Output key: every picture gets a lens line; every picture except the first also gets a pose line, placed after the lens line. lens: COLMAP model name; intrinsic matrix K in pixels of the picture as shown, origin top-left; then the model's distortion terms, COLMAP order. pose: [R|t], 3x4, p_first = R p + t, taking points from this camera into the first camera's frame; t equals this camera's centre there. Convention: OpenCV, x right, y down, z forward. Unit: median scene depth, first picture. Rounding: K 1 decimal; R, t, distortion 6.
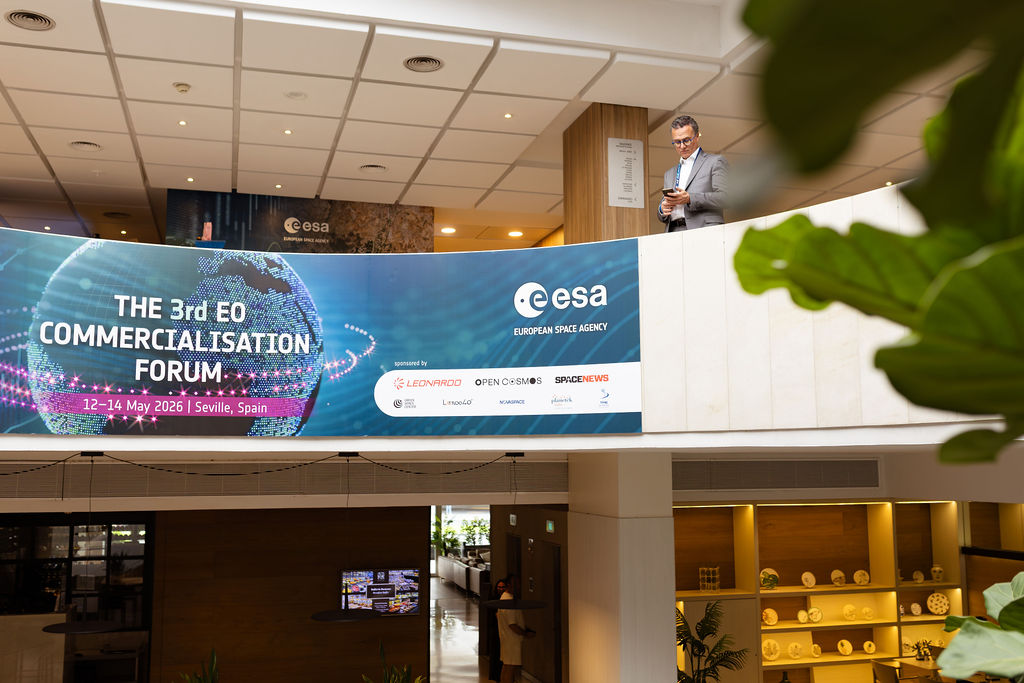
lens RADIAL K [[1000.7, 0, 512.0], [0, 1000.7, 341.5], [0, 0, 1]] dist [0.007201, -0.005528]
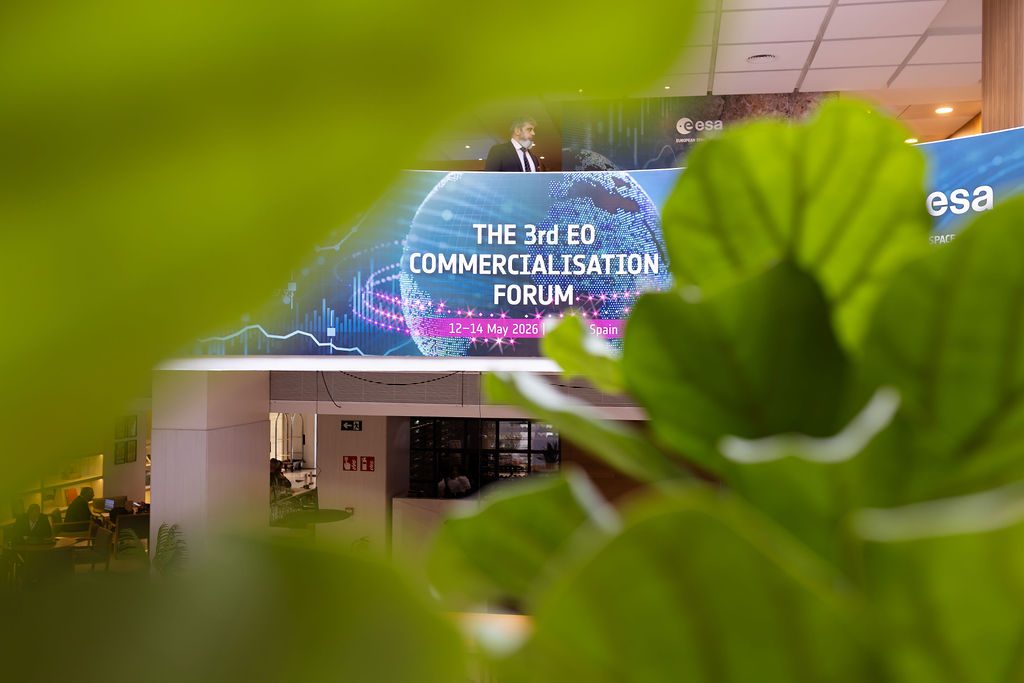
lens RADIAL K [[1000.7, 0, 512.0], [0, 1000.7, 341.5], [0, 0, 1]] dist [0.007201, -0.005528]
pose [[0.903035, 0.006191, -0.429523, 0.091269], [0.042823, 0.993618, 0.104353, -0.031235], [0.427428, -0.112628, 0.897007, 0.058649]]
